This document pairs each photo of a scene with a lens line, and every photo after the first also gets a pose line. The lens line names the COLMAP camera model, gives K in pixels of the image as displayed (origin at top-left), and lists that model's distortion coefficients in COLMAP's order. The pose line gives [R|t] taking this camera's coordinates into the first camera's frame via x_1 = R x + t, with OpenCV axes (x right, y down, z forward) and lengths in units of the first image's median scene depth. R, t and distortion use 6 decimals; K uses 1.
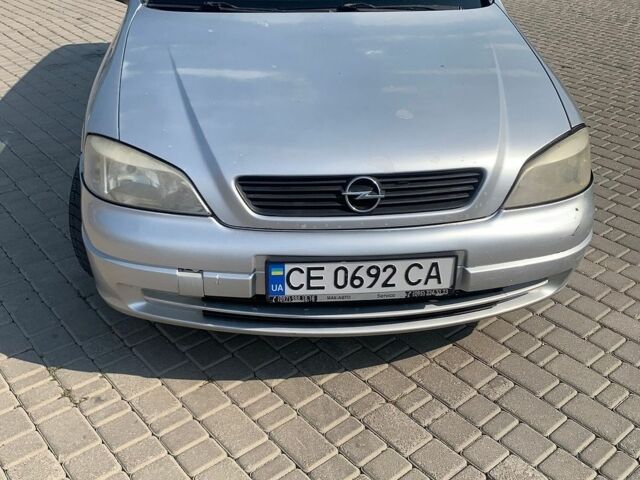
lens RADIAL K [[668.8, 0, 320.4], [0, 668.8, 239.5], [0, 0, 1]] dist [0.016124, 0.000000]
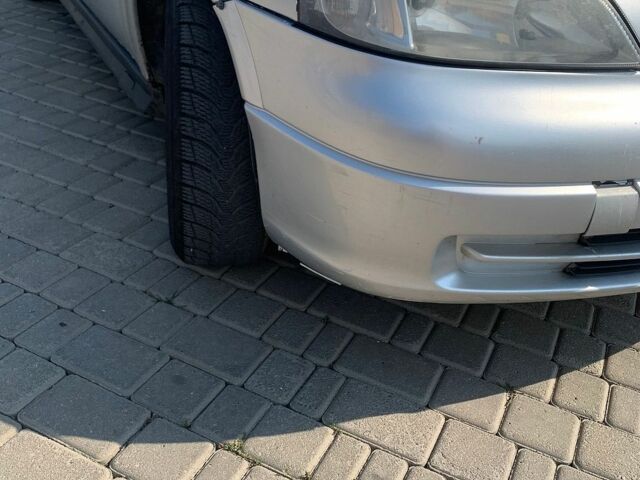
lens RADIAL K [[668.8, 0, 319.8], [0, 668.8, 240.7], [0, 0, 1]] dist [0.016124, 0.000000]
pose [[0.917735, -0.157914, 0.364453, -0.508171], [0.139276, 0.987251, 0.077052, 0.017131], [-0.371974, -0.019954, 0.928029, 0.534324]]
